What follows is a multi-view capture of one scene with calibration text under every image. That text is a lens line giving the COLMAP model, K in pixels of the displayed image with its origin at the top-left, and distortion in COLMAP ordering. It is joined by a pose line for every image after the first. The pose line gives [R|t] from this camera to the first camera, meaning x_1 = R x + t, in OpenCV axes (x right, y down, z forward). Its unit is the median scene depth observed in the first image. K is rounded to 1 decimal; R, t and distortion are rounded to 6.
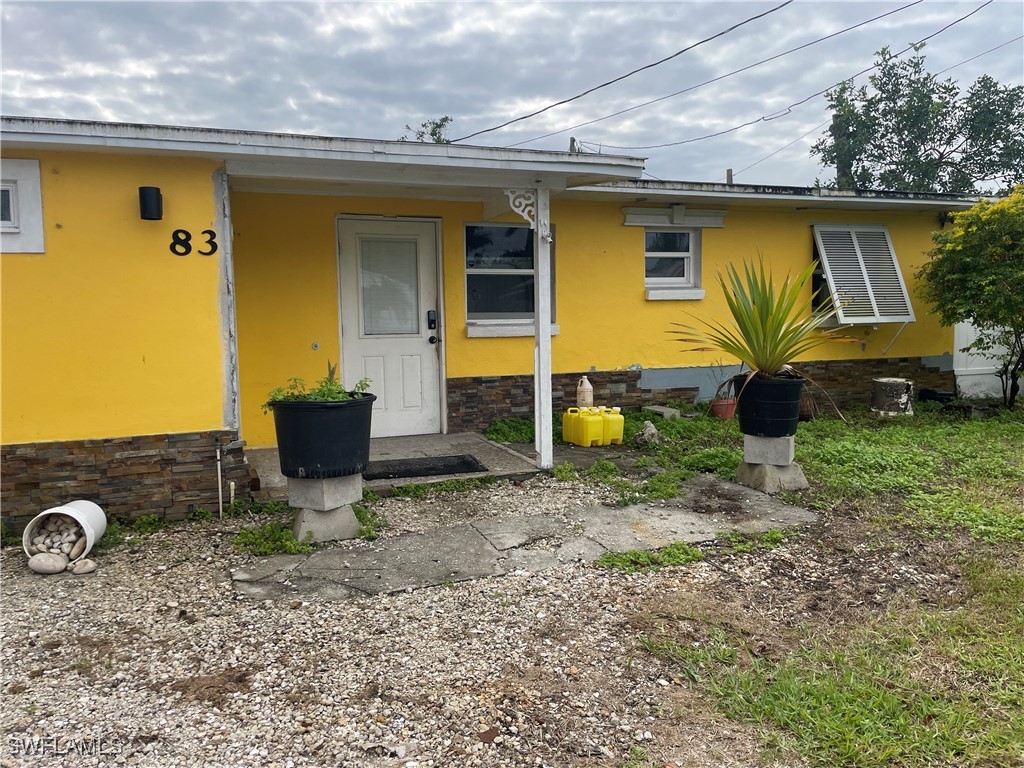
lens RADIAL K [[779.3, 0, 508.4], [0, 779.3, 386.2], [0, 0, 1]] dist [0.043200, -0.056805]
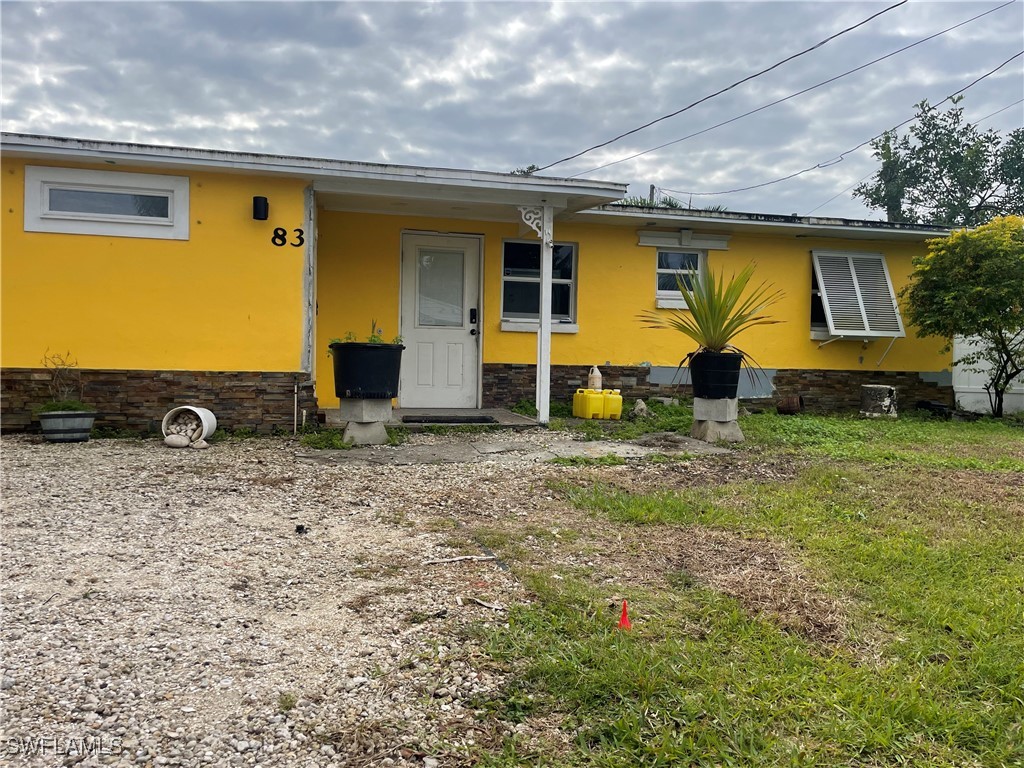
lens RADIAL K [[779.3, 0, 511.2], [0, 779.3, 385.6], [0, 0, 1]] dist [0.043200, -0.056805]
pose [[0.991854, 0.039071, -0.121236, 0.116423], [-0.046443, 0.997201, -0.058589, 0.095749], [0.118608, 0.063743, 0.990893, -0.216372]]
